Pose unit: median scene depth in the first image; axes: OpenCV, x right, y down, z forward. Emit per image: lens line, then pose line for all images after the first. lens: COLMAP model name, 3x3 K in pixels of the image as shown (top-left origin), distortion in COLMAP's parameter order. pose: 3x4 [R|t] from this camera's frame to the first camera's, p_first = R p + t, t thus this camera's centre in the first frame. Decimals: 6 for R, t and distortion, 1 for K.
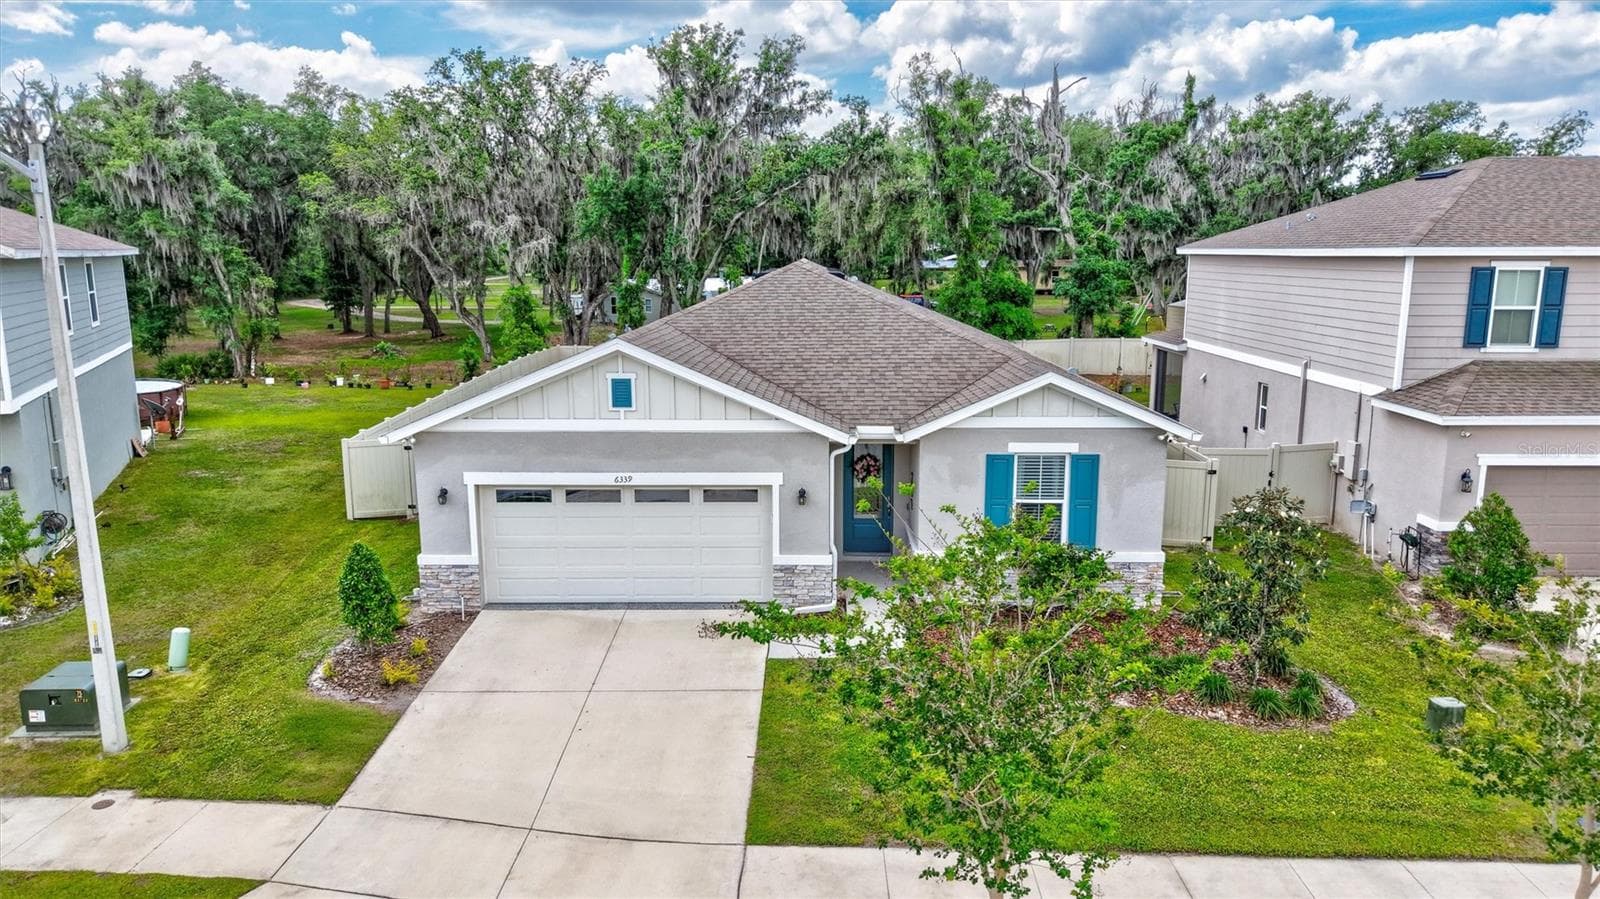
lens RADIAL K [[1153.2, 0, 800.0], [0, 1153.2, 449.5], [0, 0, 1]] dist [-0.000416, 0.004836]
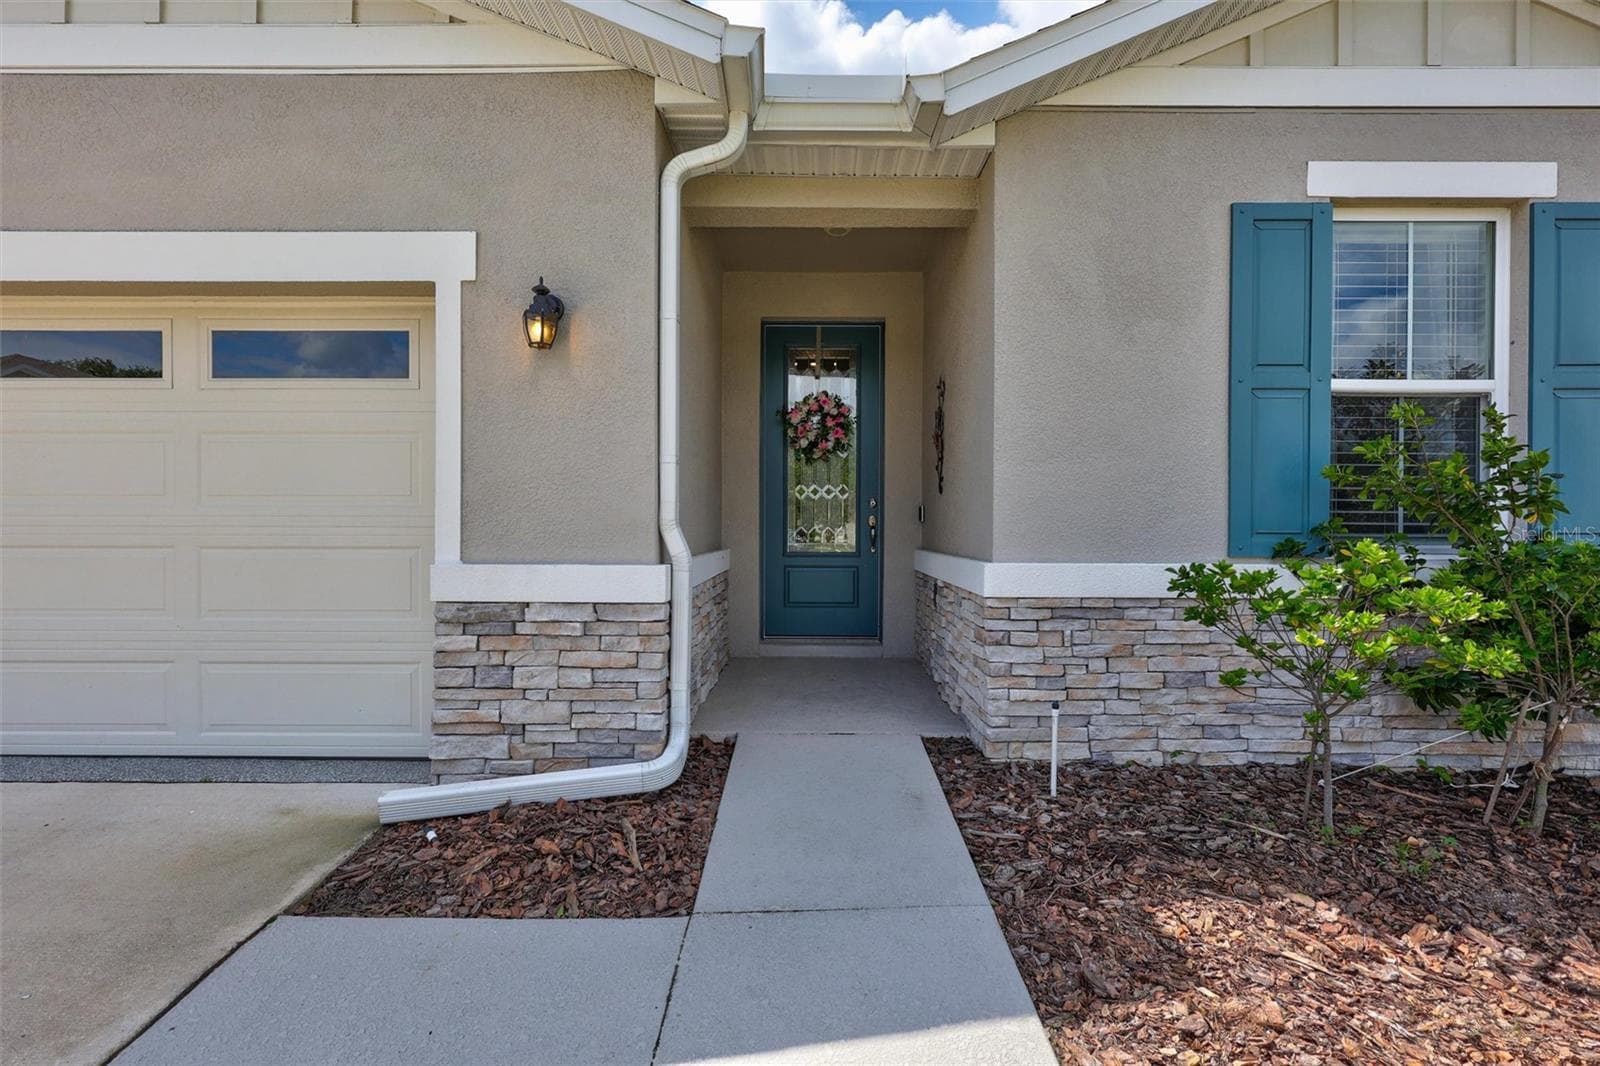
lens RADIAL K [[814.8, 0, 802.6], [0, 814.8, 511.3], [0, 0, 1]] dist [-0.036860, 0.021369]
pose [[0.999864, 0.002294, 0.016342, 0.055047], [0.000643, 0.984124, -0.177481, 0.112317], [-0.016489, 0.177467, 0.983989, 0.820635]]
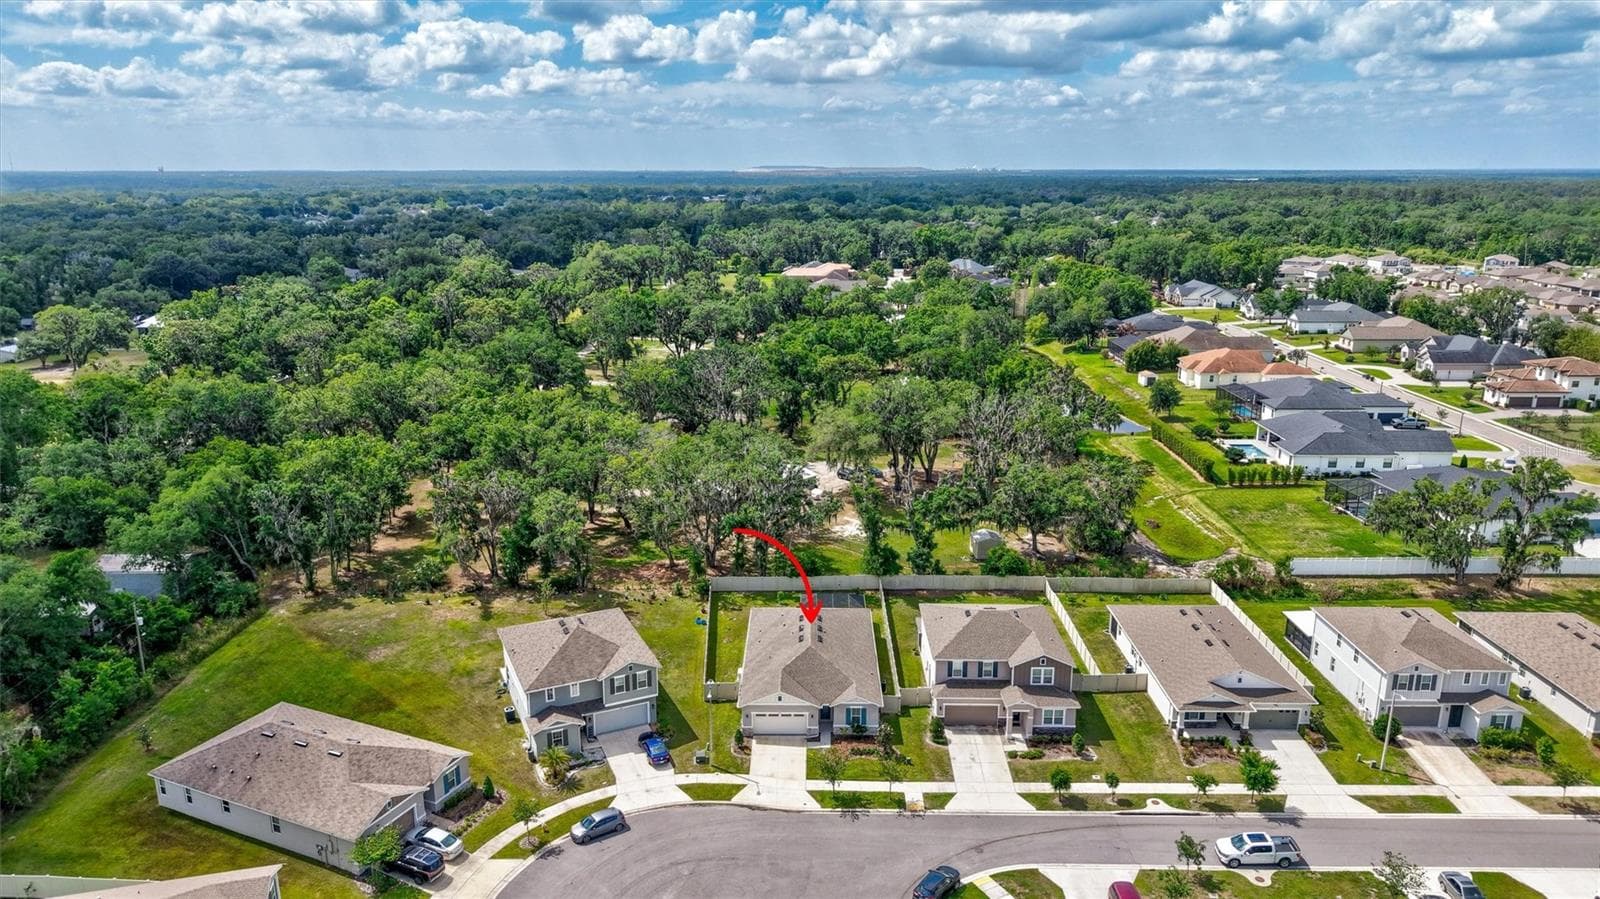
lens RADIAL K [[1109.9, 0, 800.0], [0, 1109.9, 449.5], [0, 0, 1]] dist [0.000336, -0.003214]
pose [[0.999976, 0.001544, 0.006710, -0.093359], [-0.001931, 0.998316, 0.057977, -1.517916], [-0.006609, -0.057989, 0.998295, -4.162302]]
